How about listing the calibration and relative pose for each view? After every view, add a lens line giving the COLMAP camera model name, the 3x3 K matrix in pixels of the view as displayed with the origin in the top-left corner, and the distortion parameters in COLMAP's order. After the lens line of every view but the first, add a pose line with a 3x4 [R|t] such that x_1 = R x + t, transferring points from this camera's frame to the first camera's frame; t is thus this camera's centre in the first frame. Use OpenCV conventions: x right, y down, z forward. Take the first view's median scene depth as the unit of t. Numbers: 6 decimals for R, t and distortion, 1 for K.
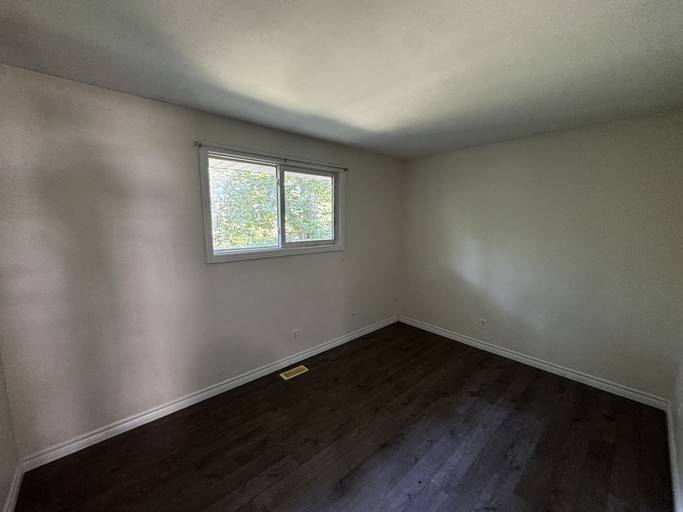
lens RADIAL K [[274.9, 0, 339.3], [0, 274.9, 260.1], [0, 0, 1]] dist [-0.003041, 0.001076]
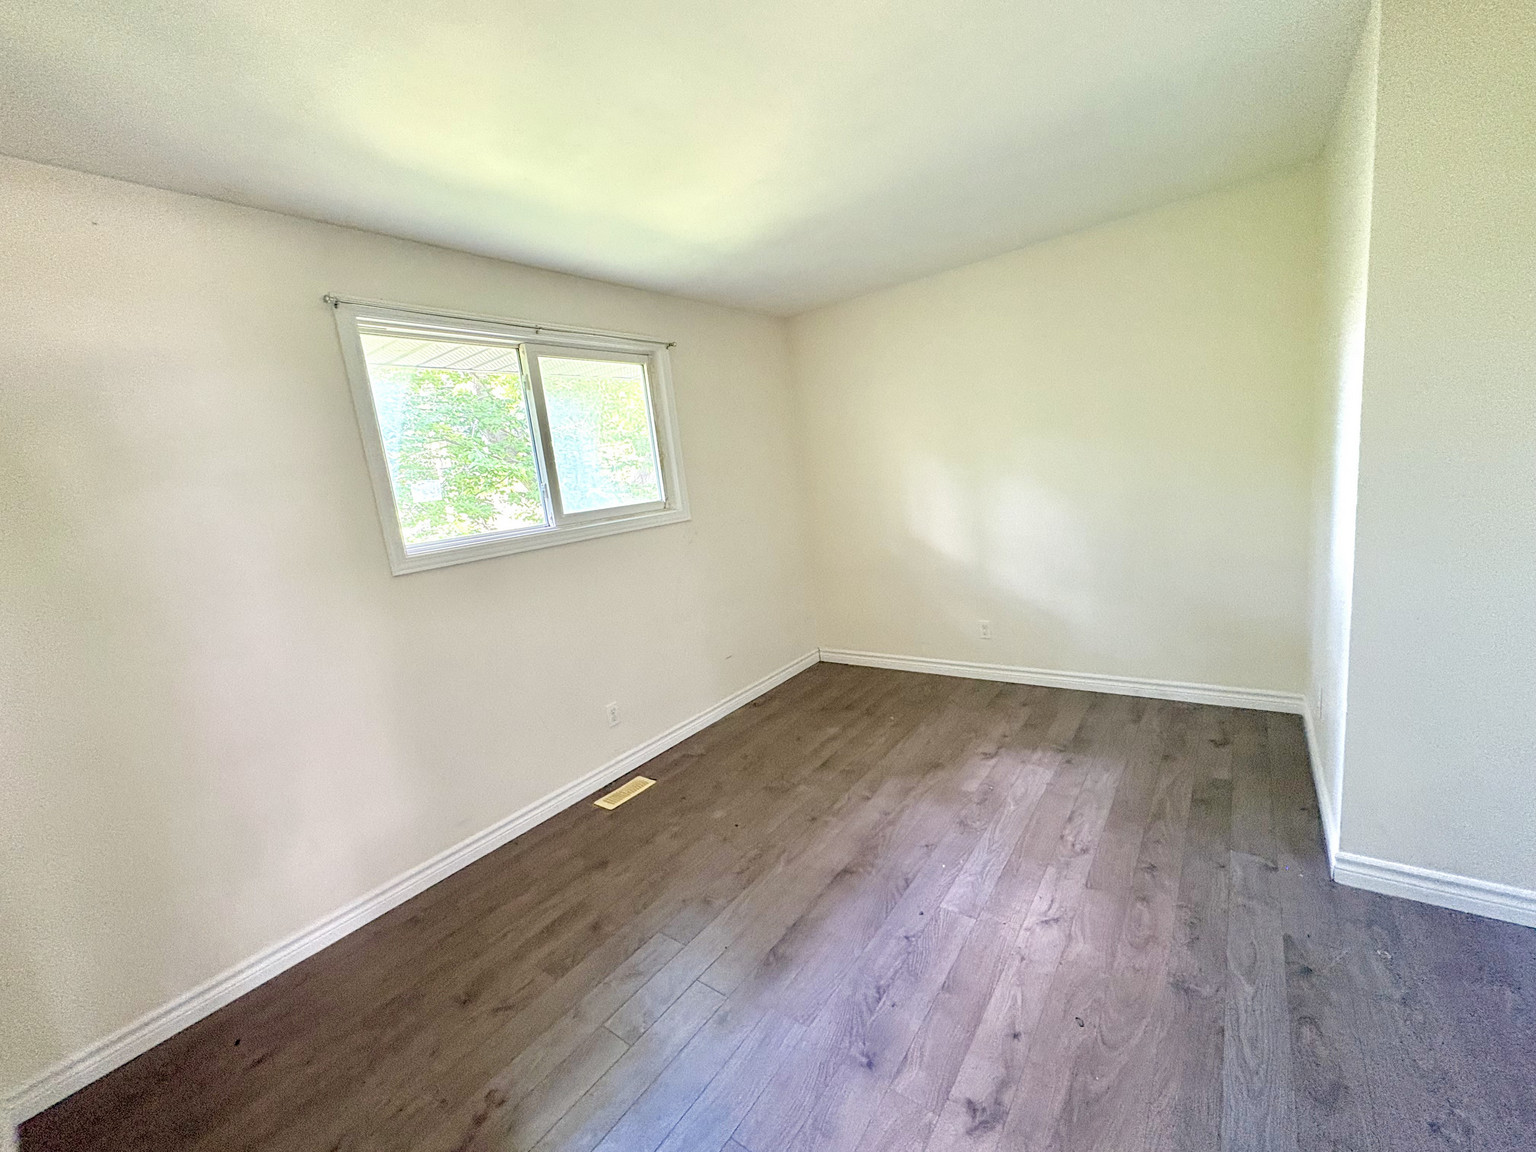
lens RADIAL K [[612.5, 0, 764.7], [0, 612.5, 583.7], [0, 0, 1]] dist [0.001844, -0.000065]
pose [[0.975803, -0.144773, 0.163860, -0.067915], [0.140221, 0.989349, 0.039072, 0.069130], [-0.167772, -0.015150, 0.985709, -0.063115]]
